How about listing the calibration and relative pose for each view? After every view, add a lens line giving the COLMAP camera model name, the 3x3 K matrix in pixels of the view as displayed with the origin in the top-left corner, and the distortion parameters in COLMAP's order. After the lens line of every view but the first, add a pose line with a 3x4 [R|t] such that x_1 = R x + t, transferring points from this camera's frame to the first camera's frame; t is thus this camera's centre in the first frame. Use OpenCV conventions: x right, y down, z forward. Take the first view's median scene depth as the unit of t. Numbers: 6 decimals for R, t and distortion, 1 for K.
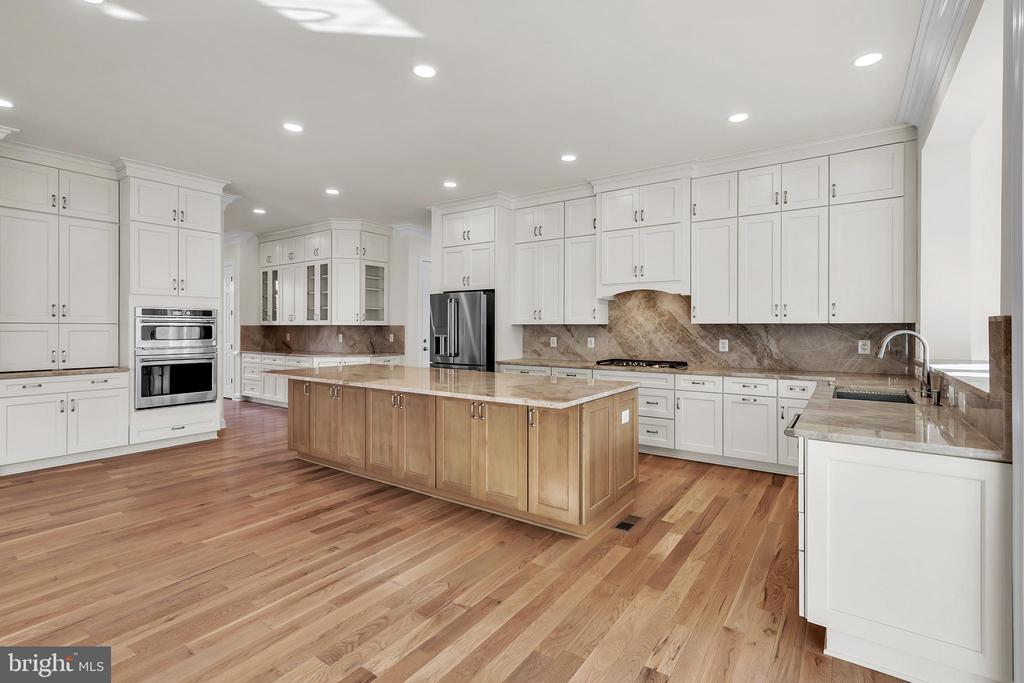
lens RADIAL K [[469.1, 0, 550.7], [0, 469.1, 326.0], [0, 0, 1]] dist [0.004611, 0.000967]
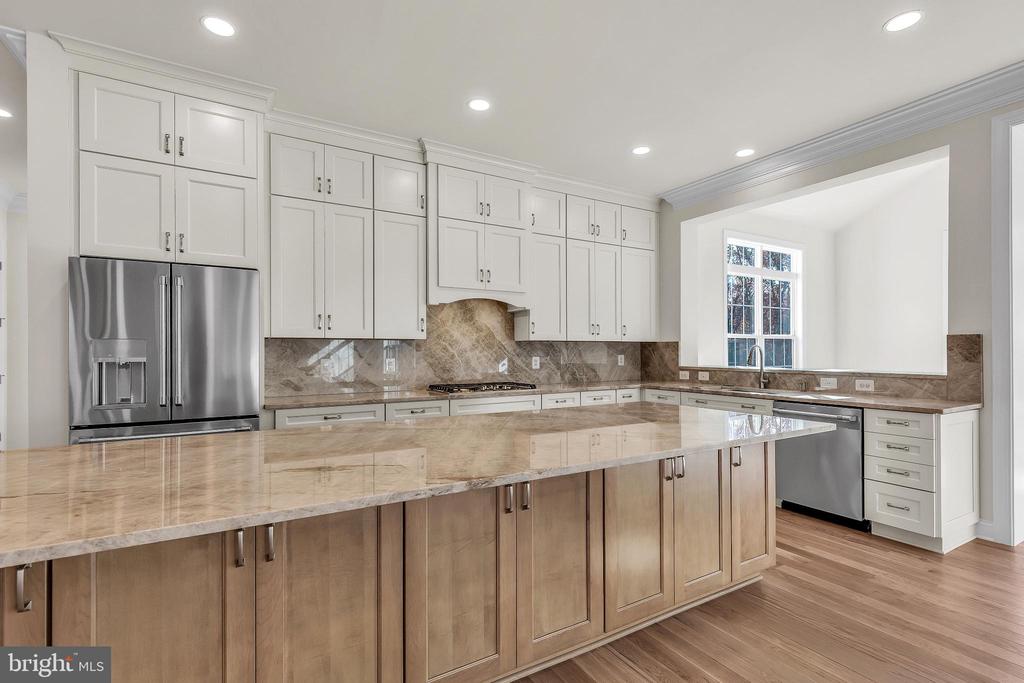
lens RADIAL K [[469.1, 0, 511.9], [0, 469.1, 348.0], [0, 0, 1]] dist [0.004611, 0.000967]
pose [[0.457682, 0.003079, 0.889111, -0.545263], [0.000022, 0.999994, -0.003475, 0.013999], [-0.889116, 0.001610, 0.457679, 0.596268]]
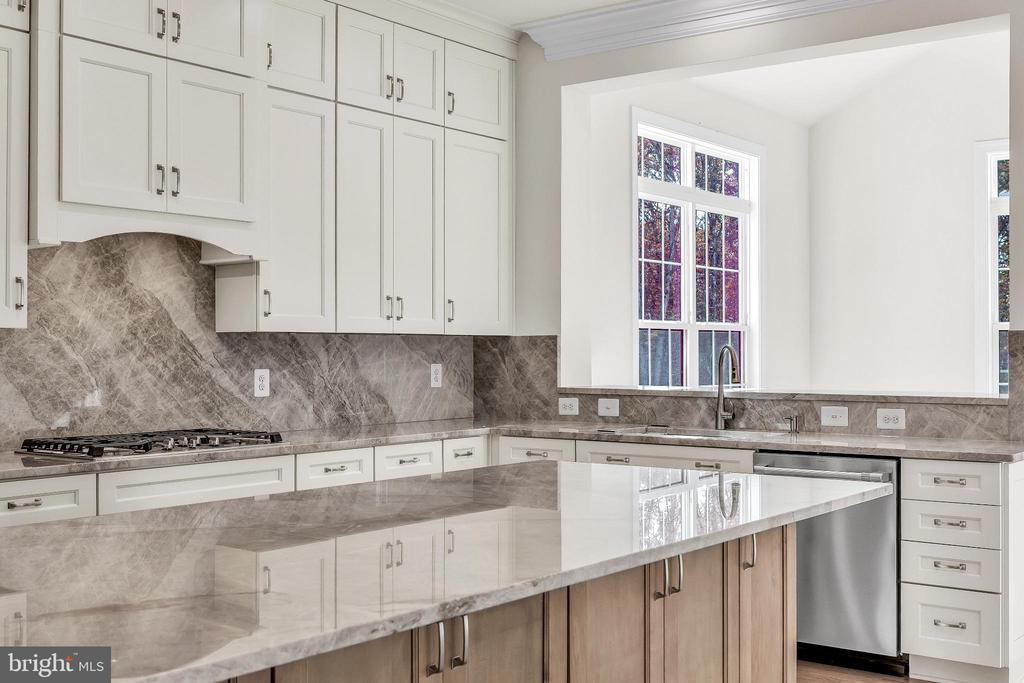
lens RADIAL K [[1149.8, 0, 508.1], [0, 1149.8, 339.0], [0, 0, 1]] dist [-0.031569, 0.000000]
pose [[0.094495, 0.008846, 0.995486, -0.667375], [-0.002414, 0.999960, -0.008656, 0.009882], [-0.995522, -0.001585, 0.094513, 0.682644]]
